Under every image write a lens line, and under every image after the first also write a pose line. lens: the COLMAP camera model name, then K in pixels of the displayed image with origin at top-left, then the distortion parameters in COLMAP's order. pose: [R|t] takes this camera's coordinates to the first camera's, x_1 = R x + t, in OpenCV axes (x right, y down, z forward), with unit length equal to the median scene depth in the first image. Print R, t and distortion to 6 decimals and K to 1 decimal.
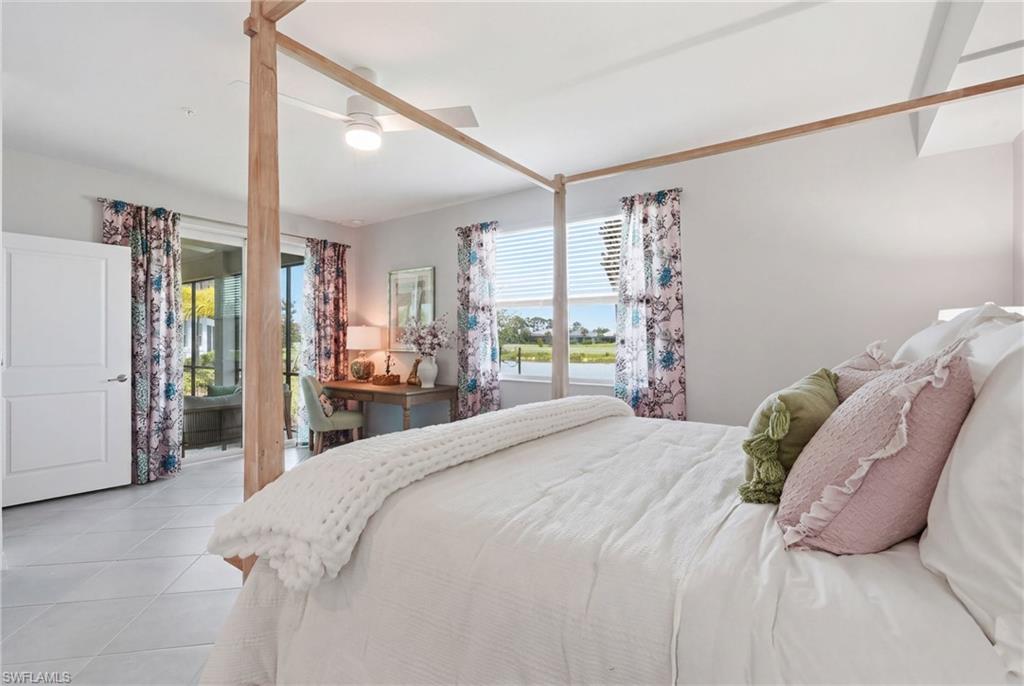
lens RADIAL K [[469.8, 0, 512.0], [0, 469.8, 343.0], [0, 0, 1]] dist [-0.000597, -0.000046]
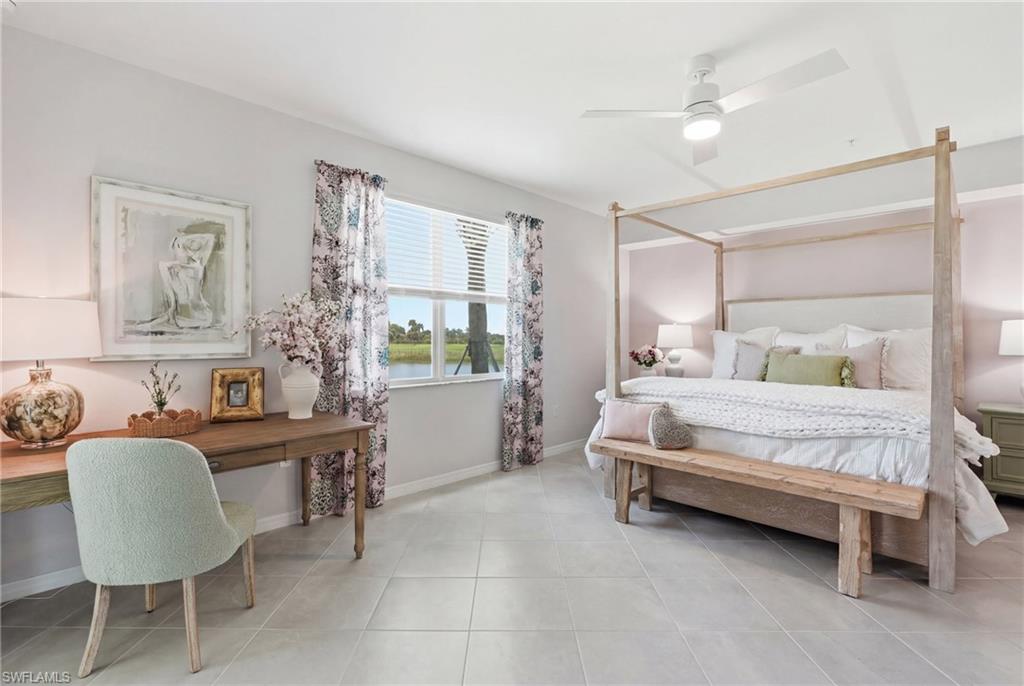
lens RADIAL K [[469.8, 0, 512.0], [0, 469.8, 343.0], [0, 0, 1]] dist [-0.000597, -0.000046]
pose [[0.196688, -0.009035, 0.980425, -0.711687], [-0.003504, 0.999945, 0.009918, -0.005085], [-0.980460, -0.005387, 0.196645, 0.641708]]
